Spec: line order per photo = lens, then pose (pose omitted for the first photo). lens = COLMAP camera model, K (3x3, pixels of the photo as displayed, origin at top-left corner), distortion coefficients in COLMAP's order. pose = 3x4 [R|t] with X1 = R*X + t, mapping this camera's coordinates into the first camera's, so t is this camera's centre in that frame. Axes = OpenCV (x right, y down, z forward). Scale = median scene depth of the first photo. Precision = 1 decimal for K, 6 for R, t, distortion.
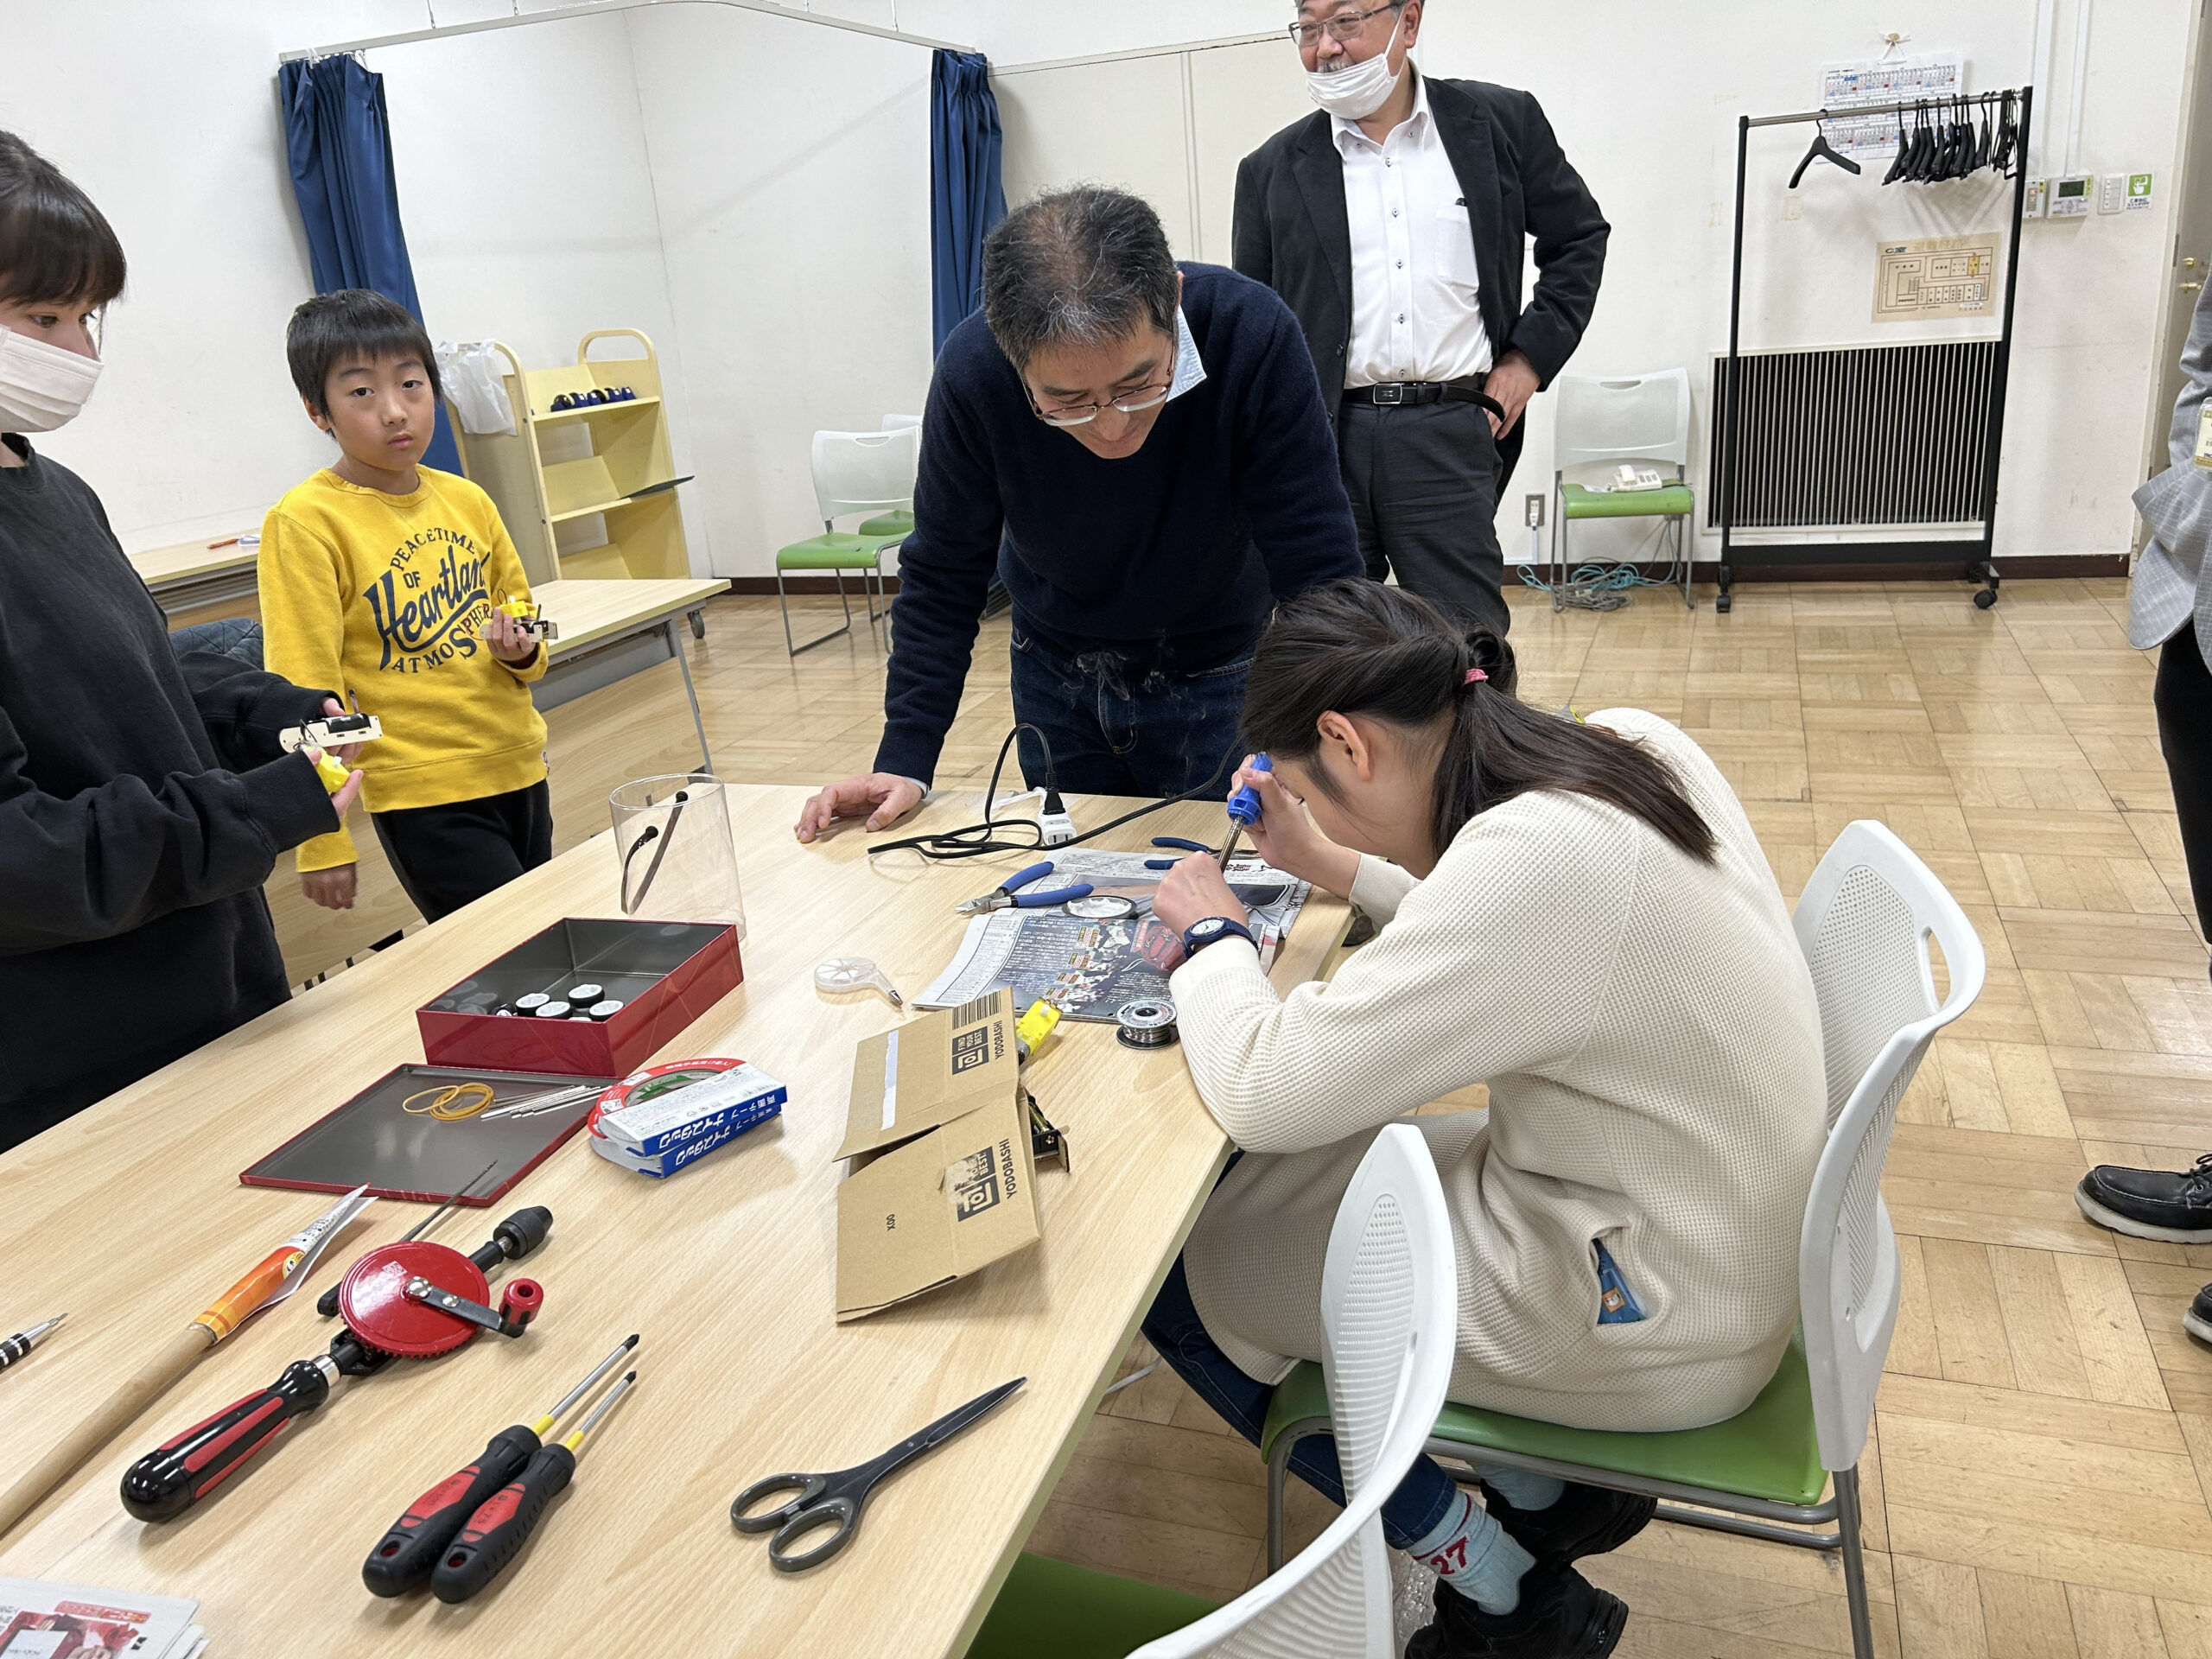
lens RADIAL K [[1662.6, 0, 1112.6], [0, 1662.6, 823.7], [0, 0, 1]] dist [0.029327, -0.021576]
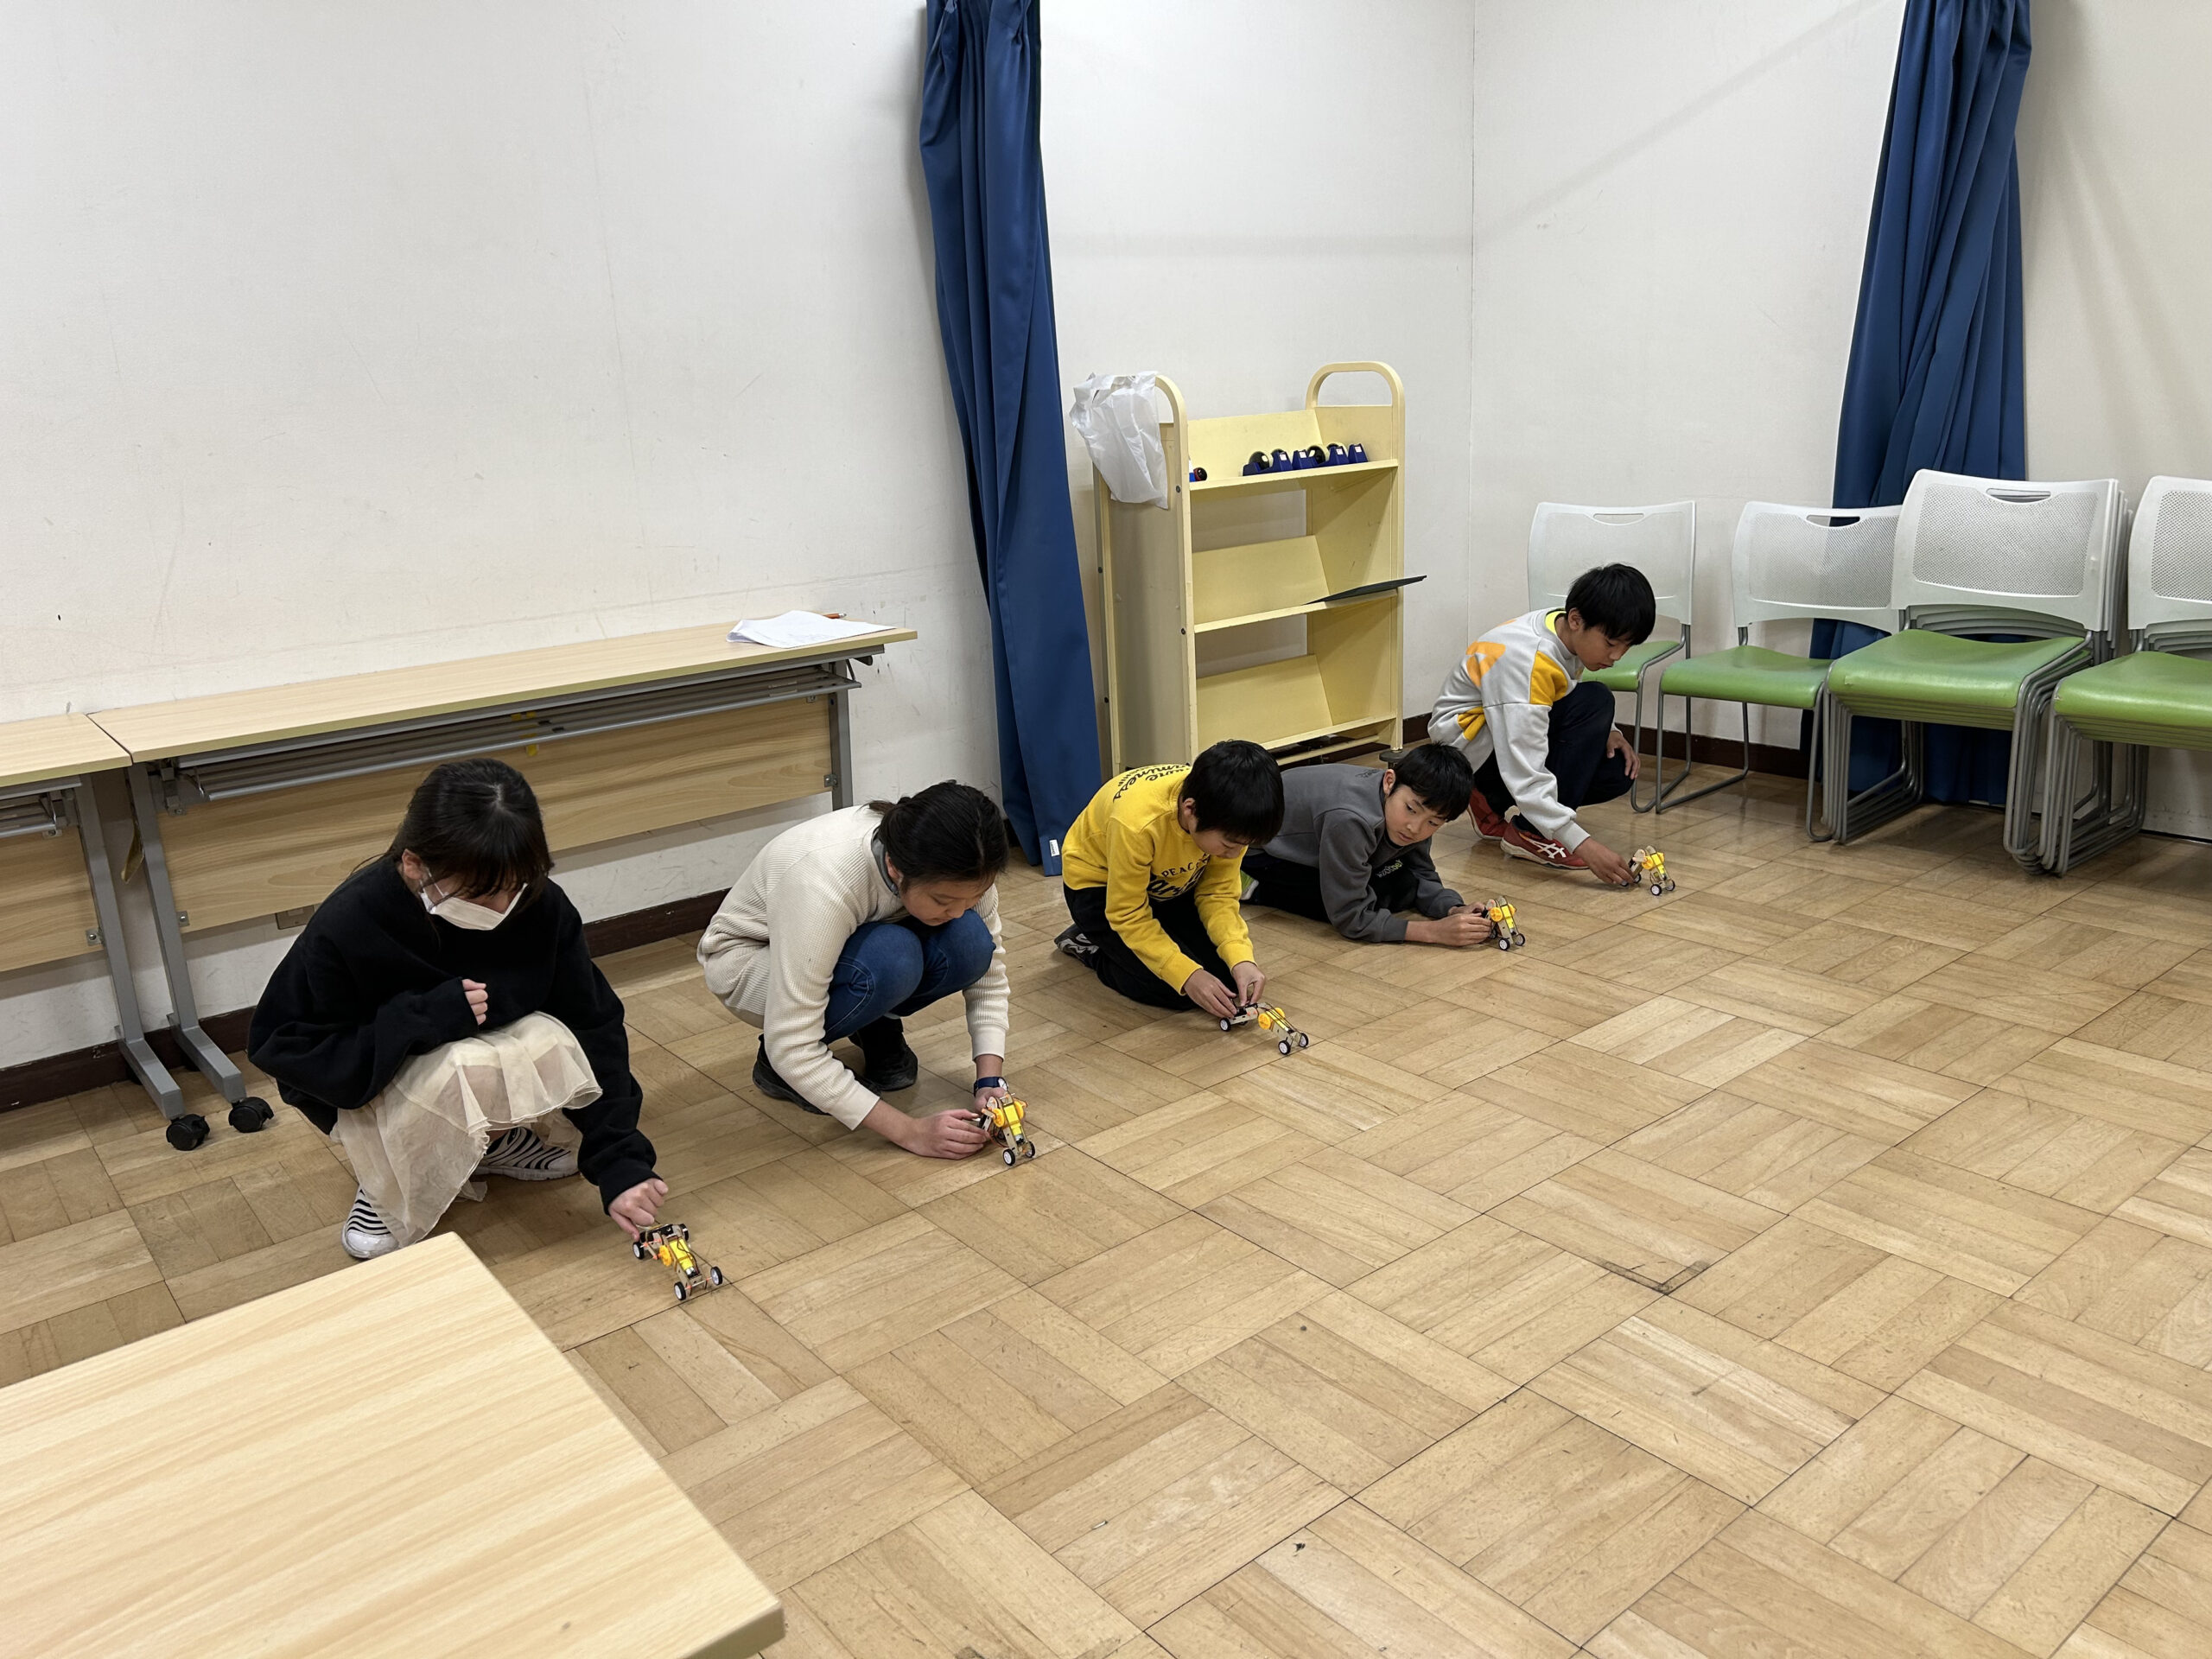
lens RADIAL K [[1662.6, 0, 1111.5], [0, 1662.6, 846.4], [0, 0, 1]] dist [0.029327, -0.021576]
pose [[0.856182, 0.172495, -0.487029, -0.007127], [-0.175182, 0.983705, 0.040442, -0.106261], [0.486069, 0.050693, 0.872449, 0.348527]]
